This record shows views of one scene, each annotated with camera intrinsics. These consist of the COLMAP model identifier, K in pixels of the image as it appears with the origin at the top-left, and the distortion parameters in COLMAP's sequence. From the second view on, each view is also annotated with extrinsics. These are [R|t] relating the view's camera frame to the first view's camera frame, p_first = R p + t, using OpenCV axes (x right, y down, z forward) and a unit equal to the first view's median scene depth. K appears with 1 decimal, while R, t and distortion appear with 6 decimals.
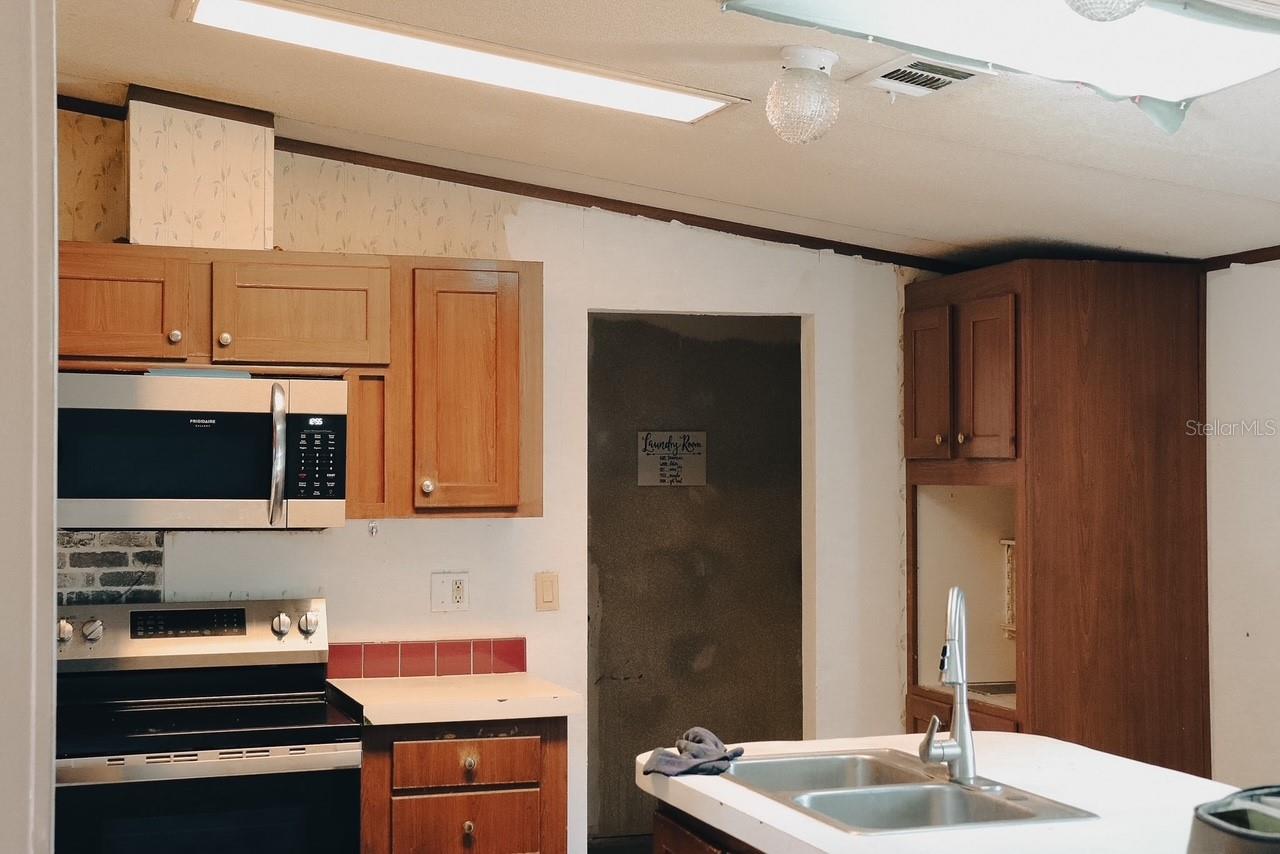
lens RADIAL K [[1897.9, 0, 640.0], [0, 1897.9, 427.0], [0, 0, 1]] dist [0.186258, -0.003622]
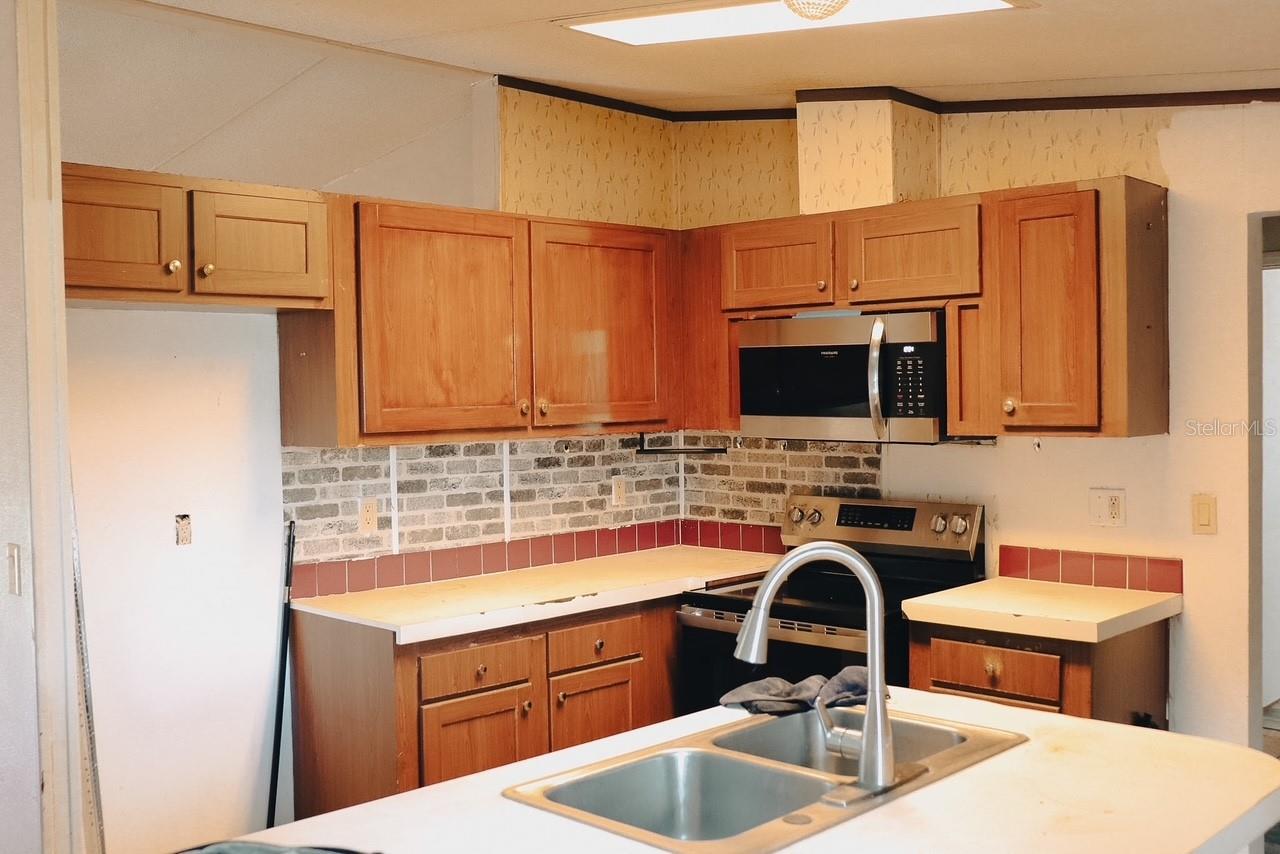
lens RADIAL K [[1271.7, 0, 641.8], [0, 1271.7, 431.2], [0, 0, 1]] dist [-0.062133, 0.015445]
pose [[0.472346, 0.016616, -0.881257, 0.408760], [0.033072, 0.998784, 0.036558, 0.012665], [0.880792, -0.046413, 0.471222, 0.486281]]
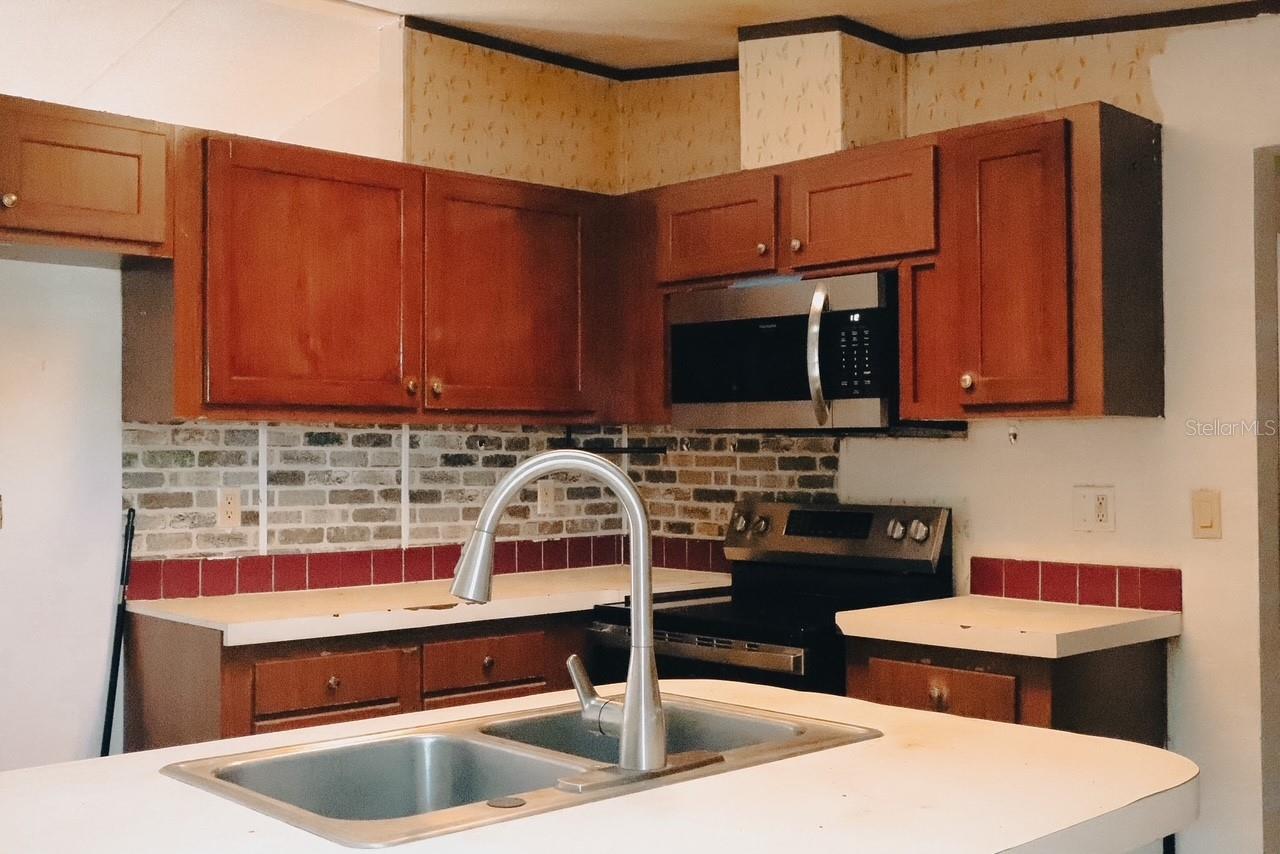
lens RADIAL K [[1379.4, 0, 640.0], [0, 1379.4, 427.0], [0, 0, 1]] dist [-0.023478, -0.014108]
pose [[0.430595, -0.023390, -0.902242, 0.397746], [0.019406, 0.999673, -0.016654, 0.059820], [0.902337, -0.010338, 0.430908, 0.583652]]
